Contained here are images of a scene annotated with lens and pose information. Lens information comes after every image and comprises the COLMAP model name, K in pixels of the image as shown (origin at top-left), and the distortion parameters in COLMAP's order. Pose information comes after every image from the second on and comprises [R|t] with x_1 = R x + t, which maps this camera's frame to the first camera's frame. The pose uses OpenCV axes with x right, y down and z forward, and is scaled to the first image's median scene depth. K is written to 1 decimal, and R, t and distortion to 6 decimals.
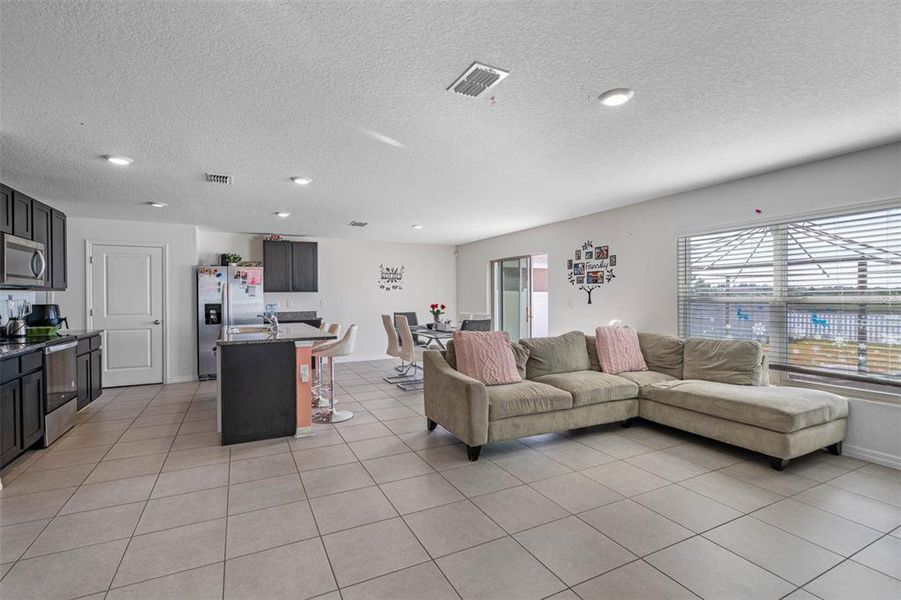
lens RADIAL K [[408.7, 0, 447.4], [0, 408.7, 305.4], [0, 0, 1]] dist [-0.003668, -0.000022]
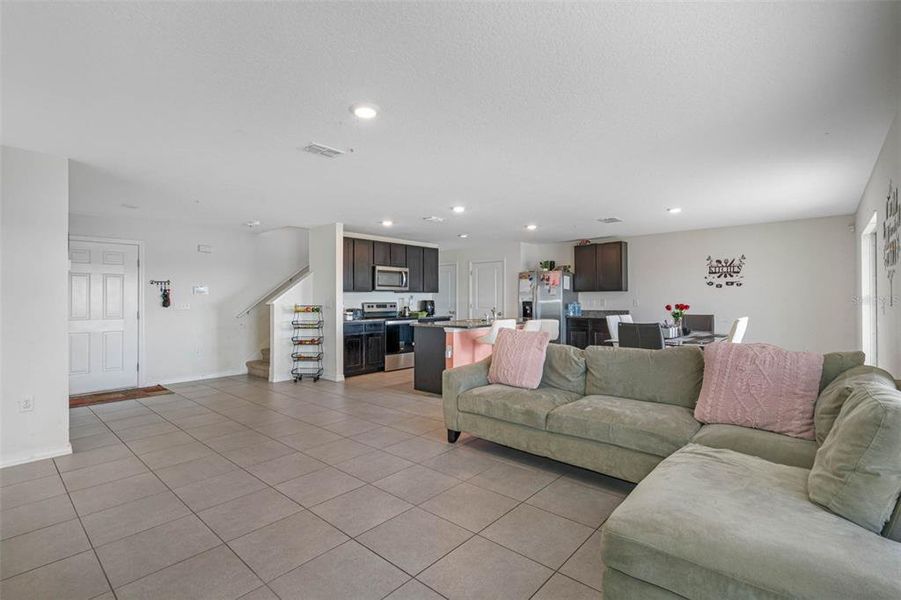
lens RADIAL K [[408.7, 0, 447.4], [0, 408.7, 305.4], [0, 0, 1]] dist [-0.003668, -0.000022]
pose [[0.396527, 0.017638, -0.917854, 0.498300], [-0.018150, 0.999771, 0.011371, -0.001854], [0.917844, 0.012150, 0.396756, 0.253891]]
